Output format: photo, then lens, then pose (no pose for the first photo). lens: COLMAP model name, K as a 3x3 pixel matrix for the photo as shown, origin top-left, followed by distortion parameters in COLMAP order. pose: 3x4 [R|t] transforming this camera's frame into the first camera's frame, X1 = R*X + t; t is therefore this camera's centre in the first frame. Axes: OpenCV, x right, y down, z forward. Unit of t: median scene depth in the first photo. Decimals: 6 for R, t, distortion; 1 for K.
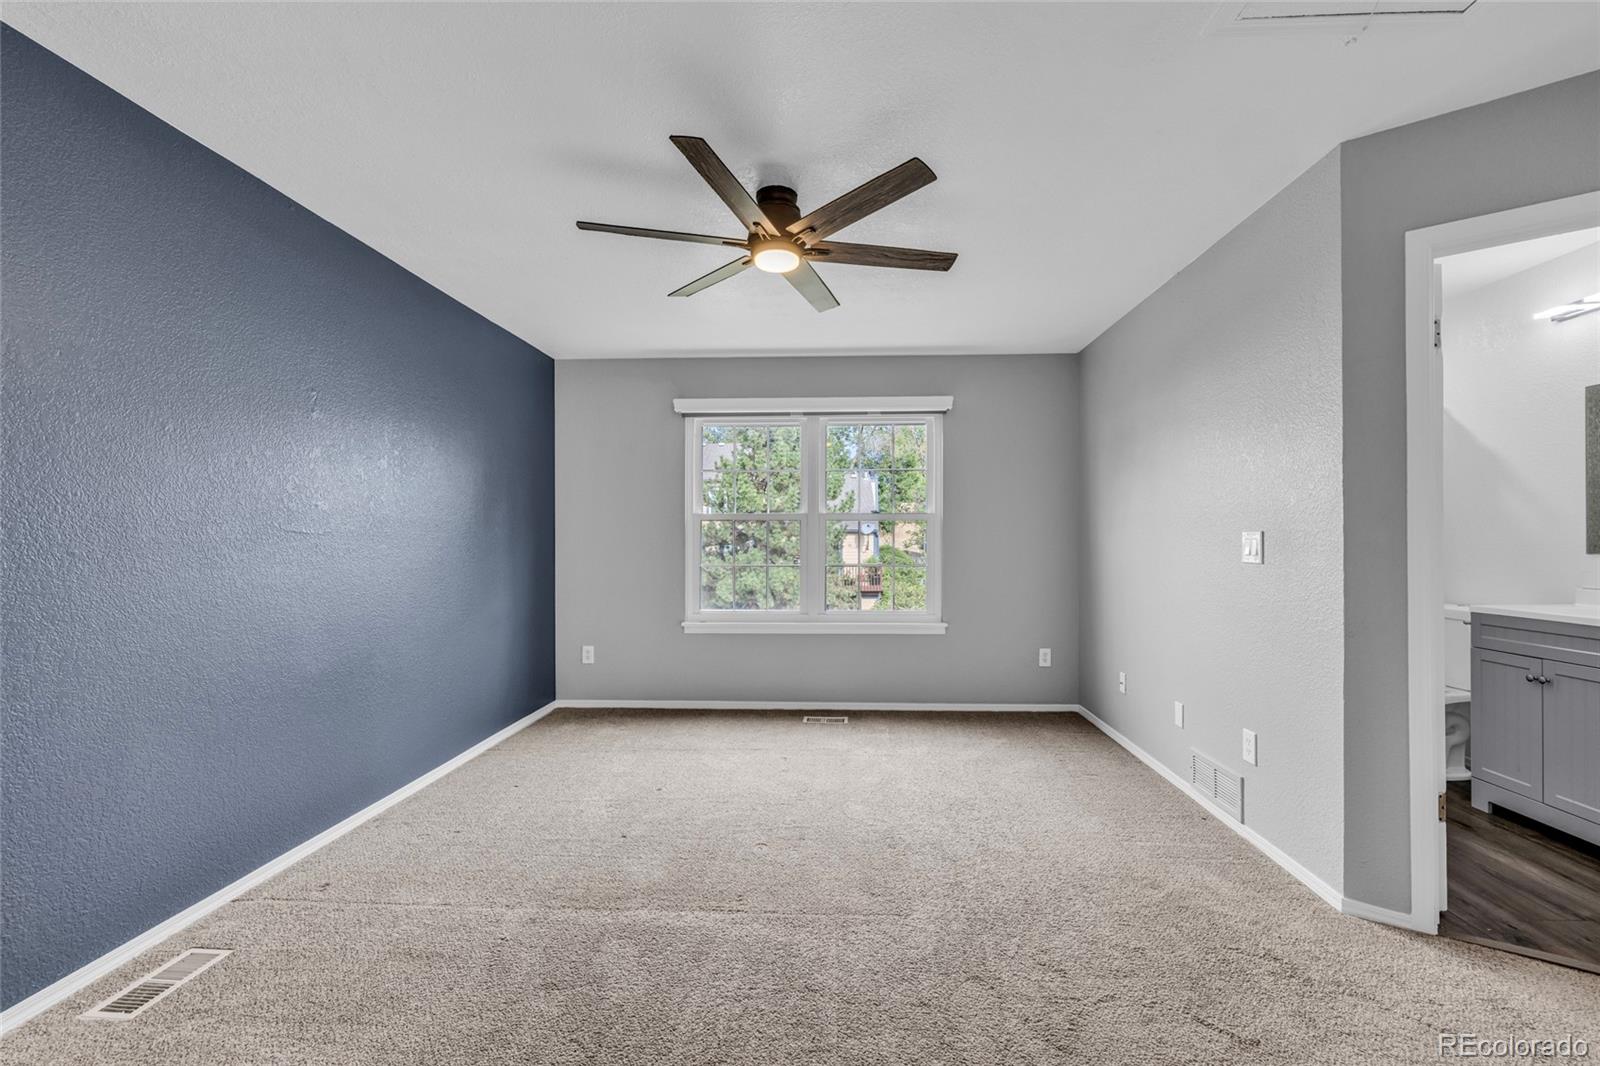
lens RADIAL K [[669.8, 0, 826.7], [0, 669.8, 538.0], [0, 0, 1]] dist [-0.002952, 0.000908]
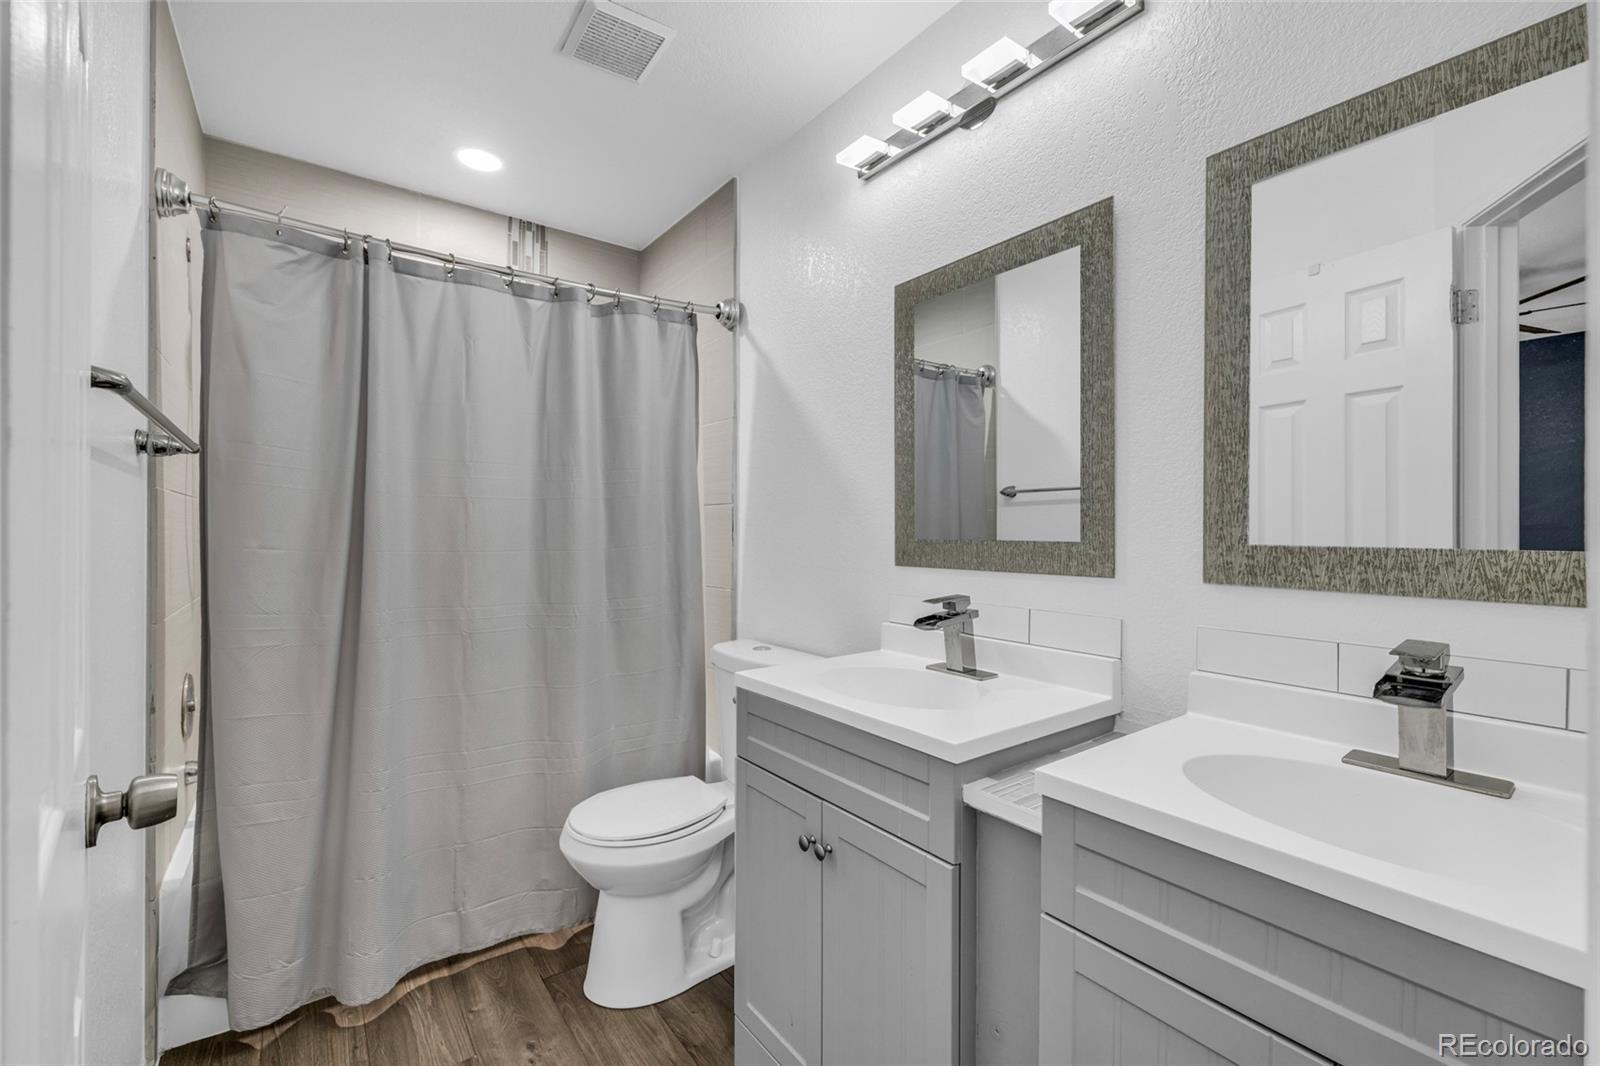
lens RADIAL K [[669.8, 0, 800.5], [0, 669.8, 533.9], [0, 0, 1]] dist [-0.002952, 0.000908]
pose [[0.777015, 0.003362, 0.629474, 0.917149], [-0.005467, 0.999984, 0.001407, -0.005961], [-0.629459, -0.004535, 0.777021, 0.776693]]
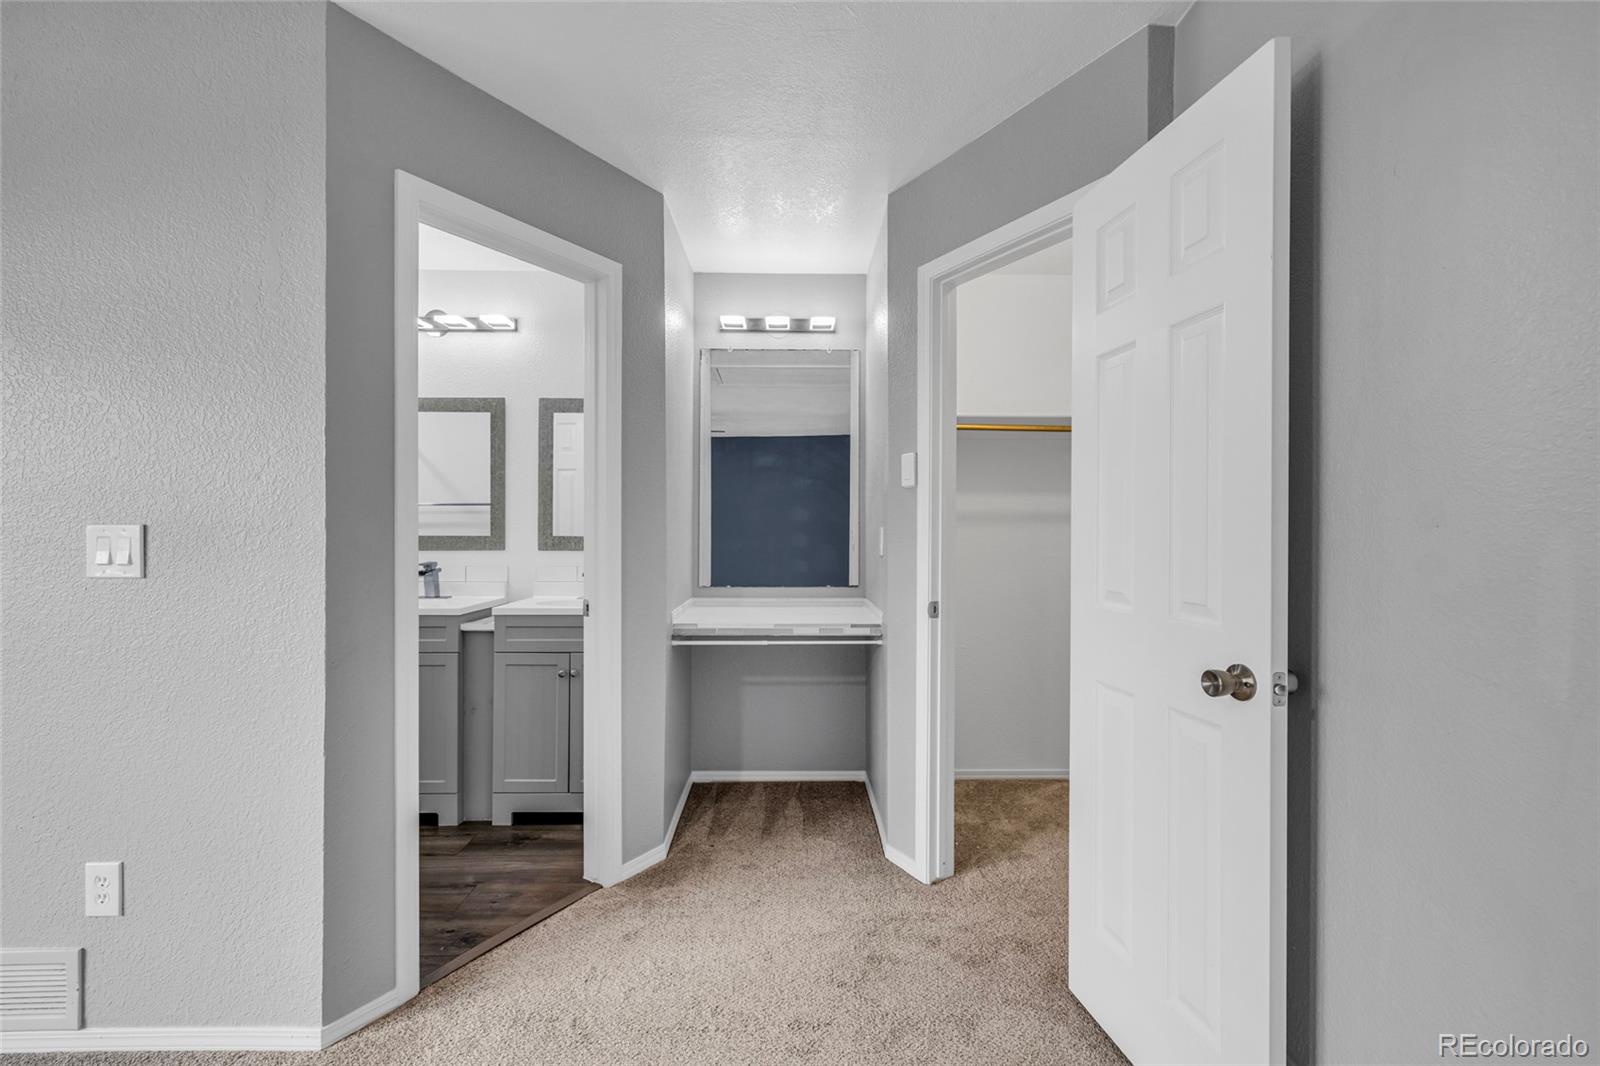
lens RADIAL K [[669.8, 0, 794.1], [0, 669.8, 530.7], [0, 0, 1]] dist [-0.002952, 0.000908]
pose [[-0.048716, 0.007270, 0.998786, 0.012871], [-0.001600, 0.999972, -0.007357, -0.001292], [-0.998811, -0.001956, -0.048703, 0.500688]]
